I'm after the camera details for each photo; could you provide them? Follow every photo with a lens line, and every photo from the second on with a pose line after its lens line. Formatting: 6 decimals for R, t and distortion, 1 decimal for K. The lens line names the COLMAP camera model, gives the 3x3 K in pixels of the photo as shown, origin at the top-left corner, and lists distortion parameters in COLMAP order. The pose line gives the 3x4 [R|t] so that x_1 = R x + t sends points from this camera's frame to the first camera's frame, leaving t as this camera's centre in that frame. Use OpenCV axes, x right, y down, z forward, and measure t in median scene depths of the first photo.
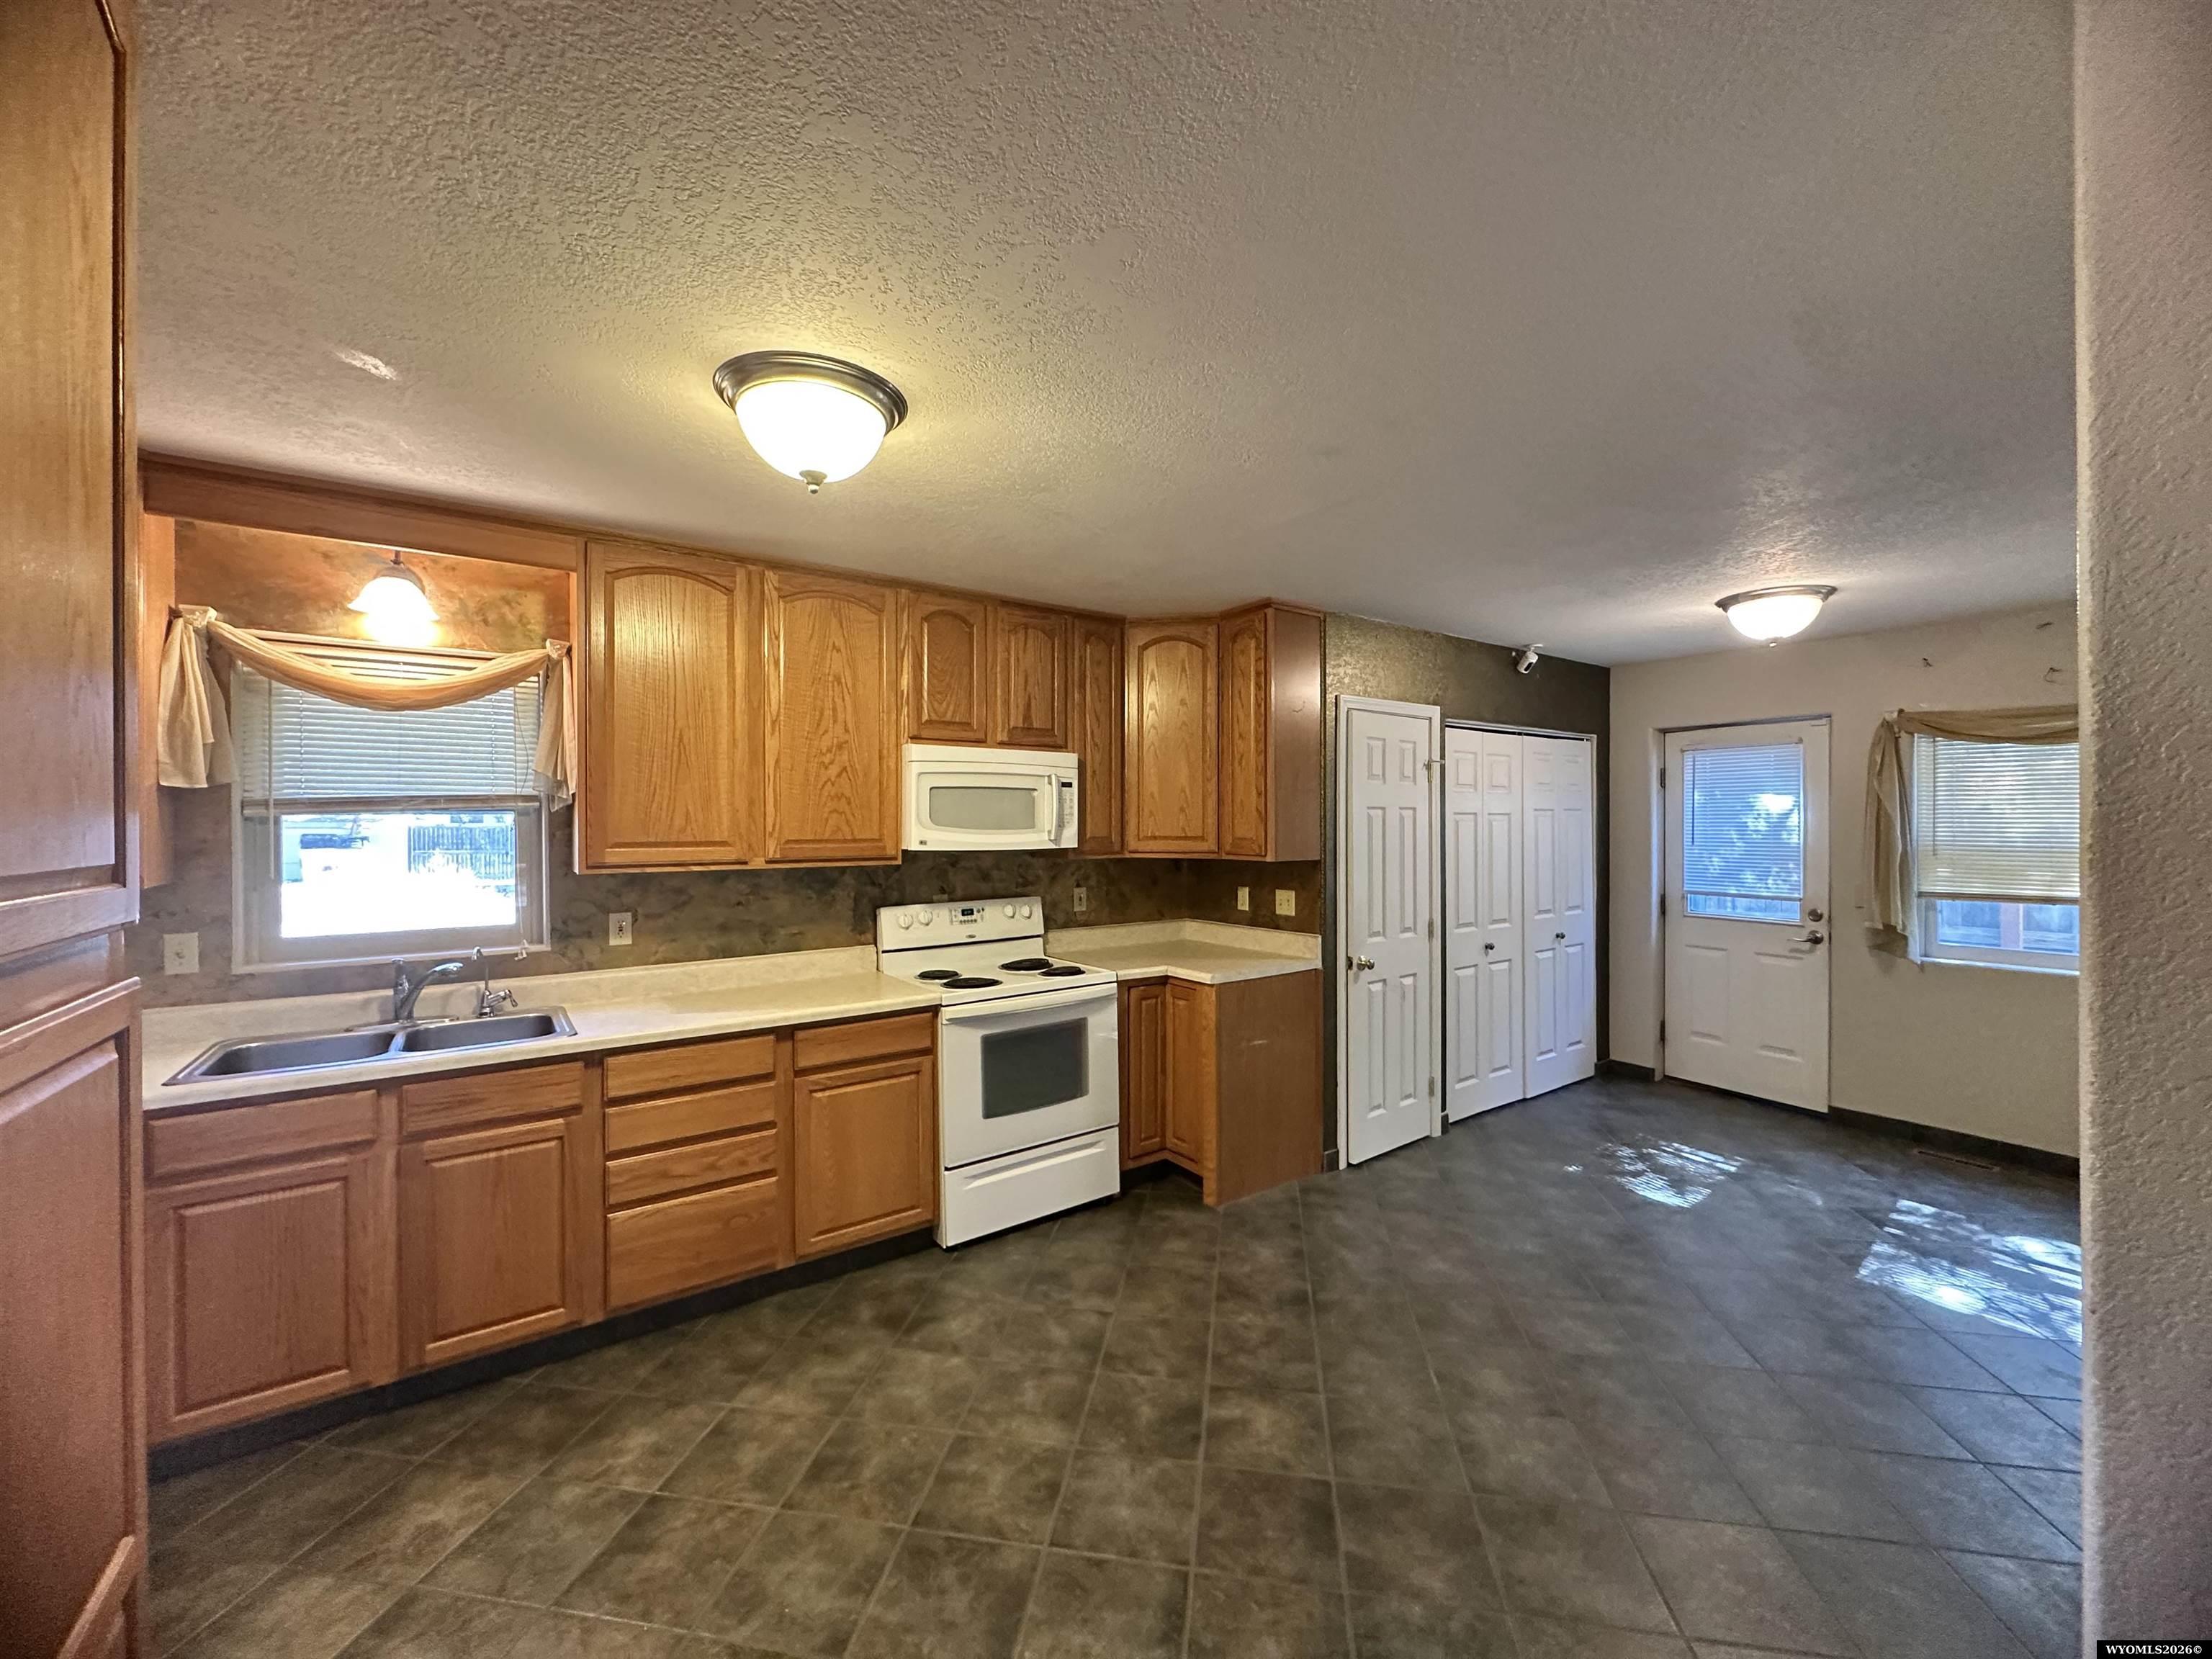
lens RADIAL K [[886.8, 0, 1104.1], [0, 886.8, 824.7], [0, 0, 1]] dist [-0.001498, -0.000289]
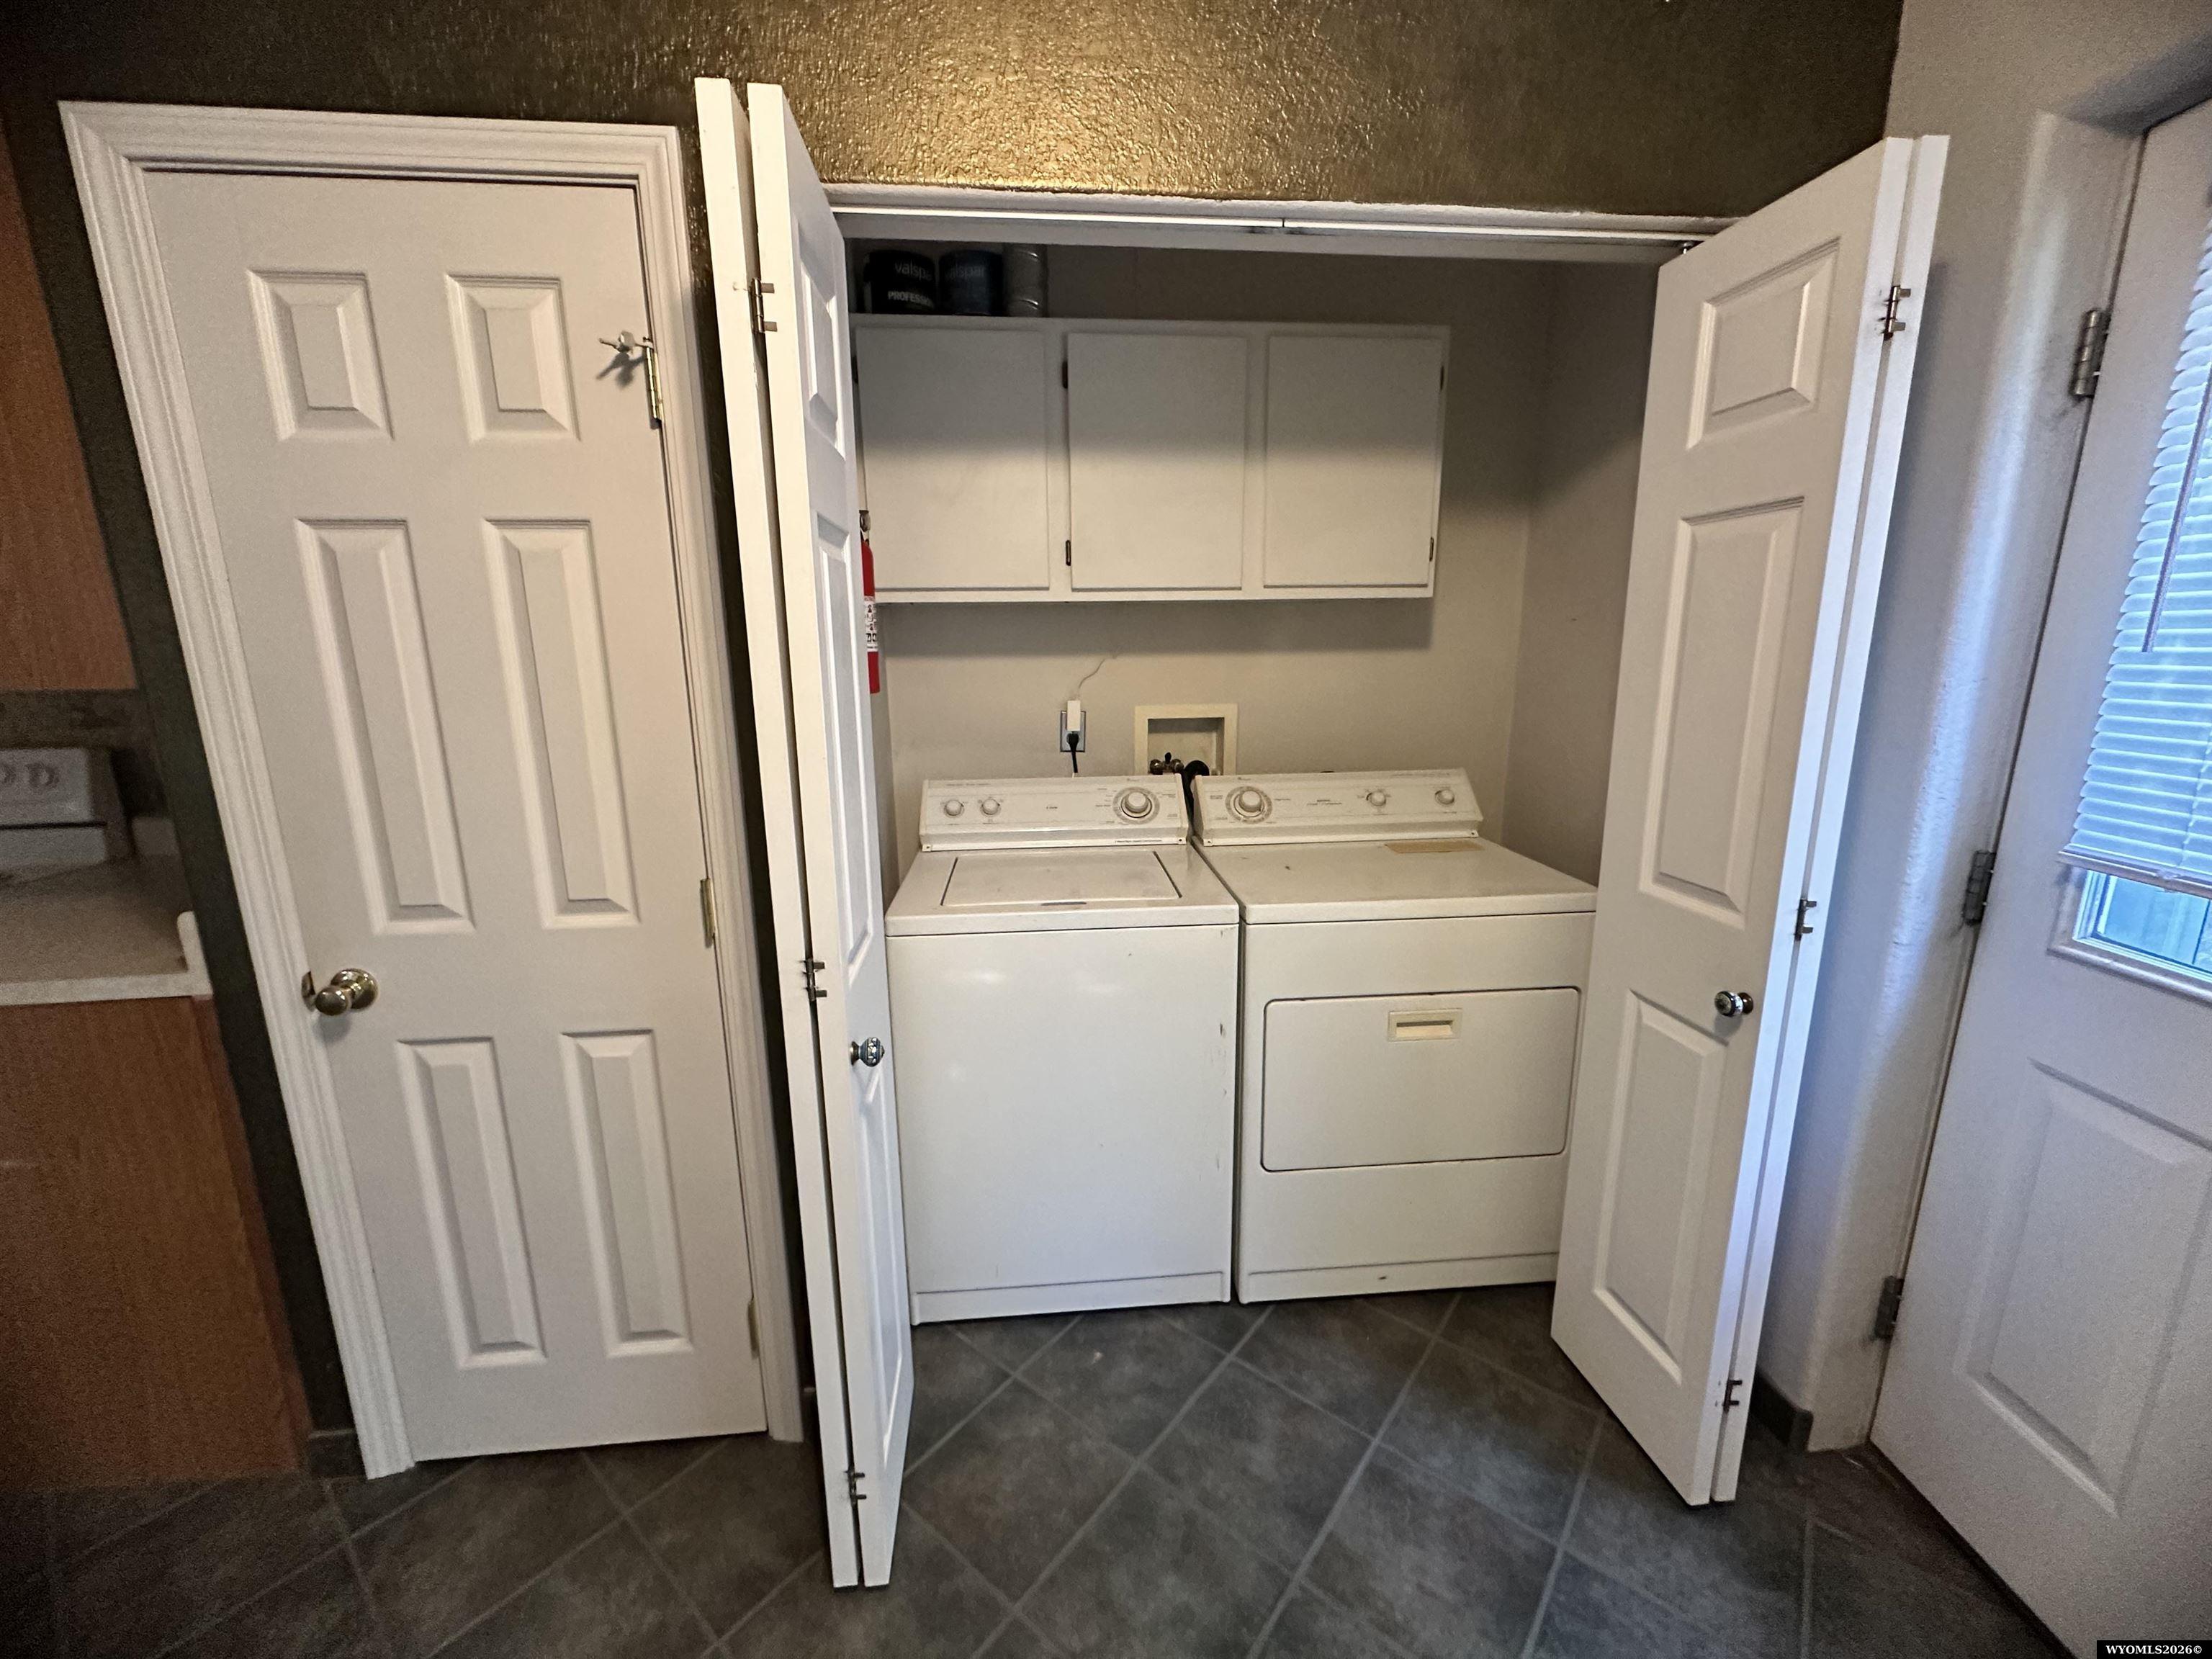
lens RADIAL K [[886.8, 0, 1104.1], [0, 886.8, 824.7], [0, 0, 1]] dist [-0.001498, -0.000289]
pose [[0.863942, 0.098835, -0.493798, 0.891597], [0.007323, 0.977983, 0.208558, 0.026775], [0.503538, -0.183797, 0.844196, 1.096707]]
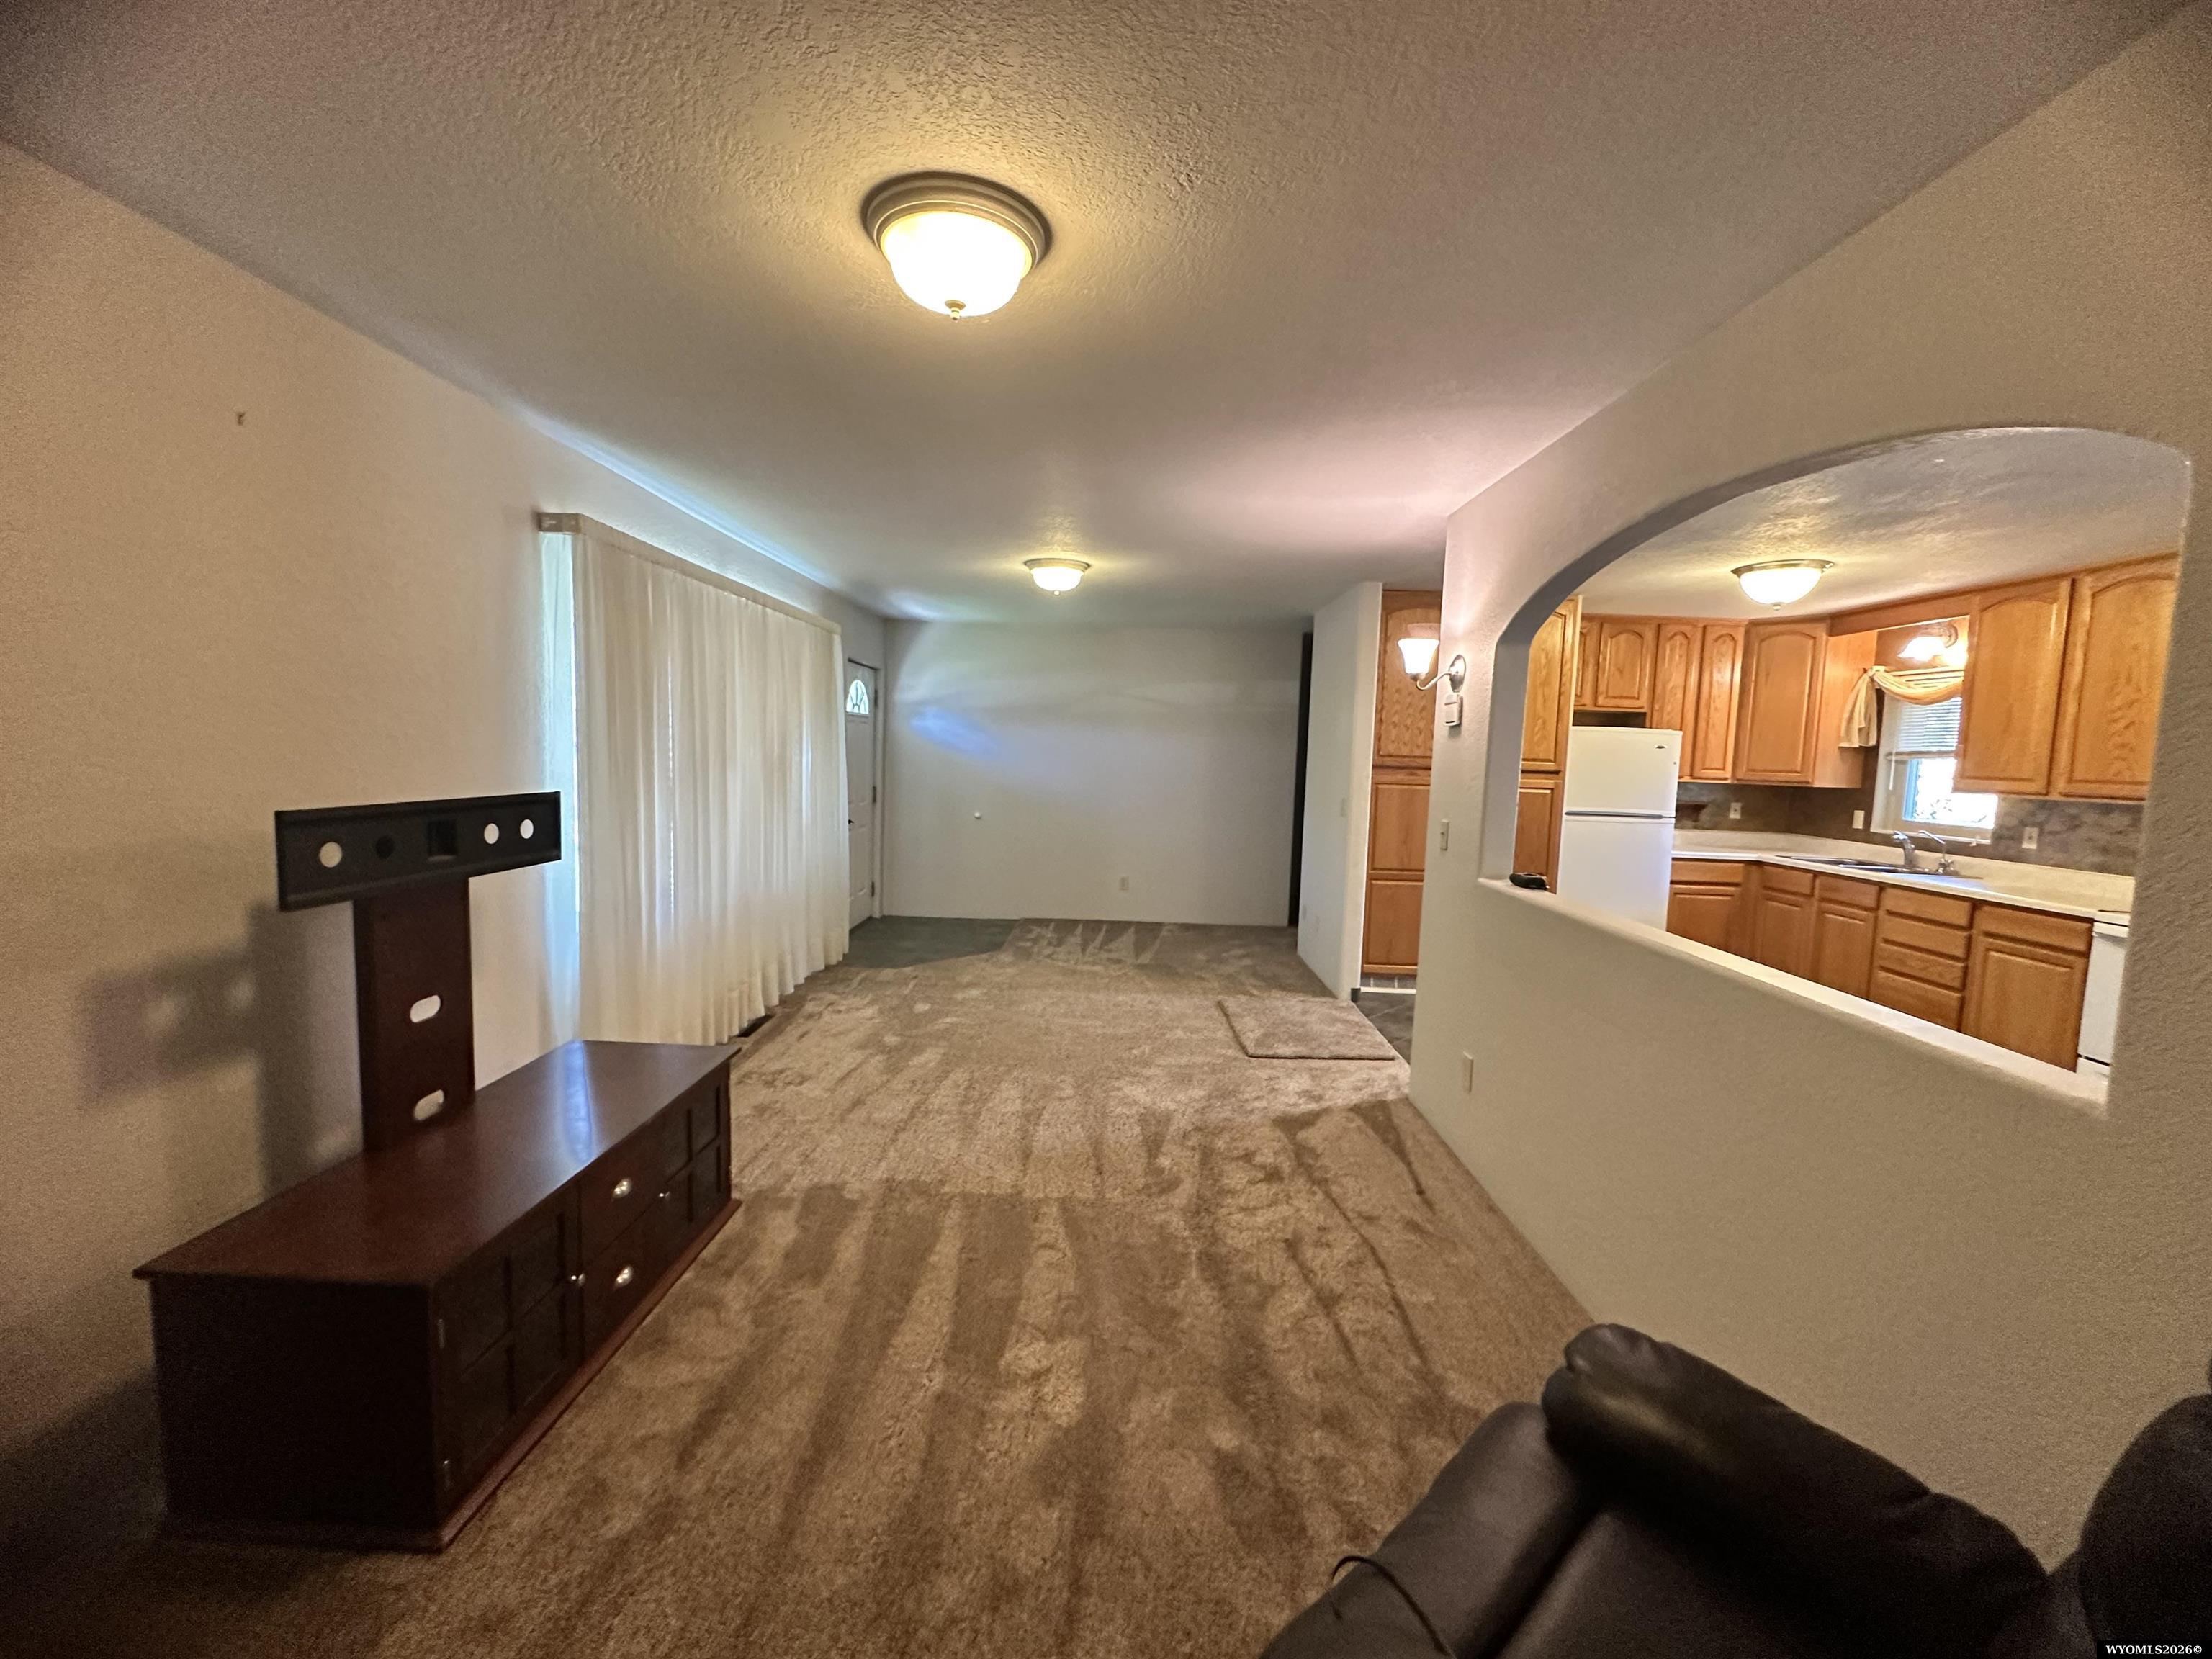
lens RADIAL K [[879.3, 0, 1103.4], [0, 879.3, 820.7], [0, 0, 1]] dist [-0.000913, -0.000252]
pose [[-0.599687, 0.049078, -0.798728, 1.537128], [-0.033959, 0.995658, 0.086675, 0.013741], [0.799514, 0.079102, -0.595416, 0.618615]]
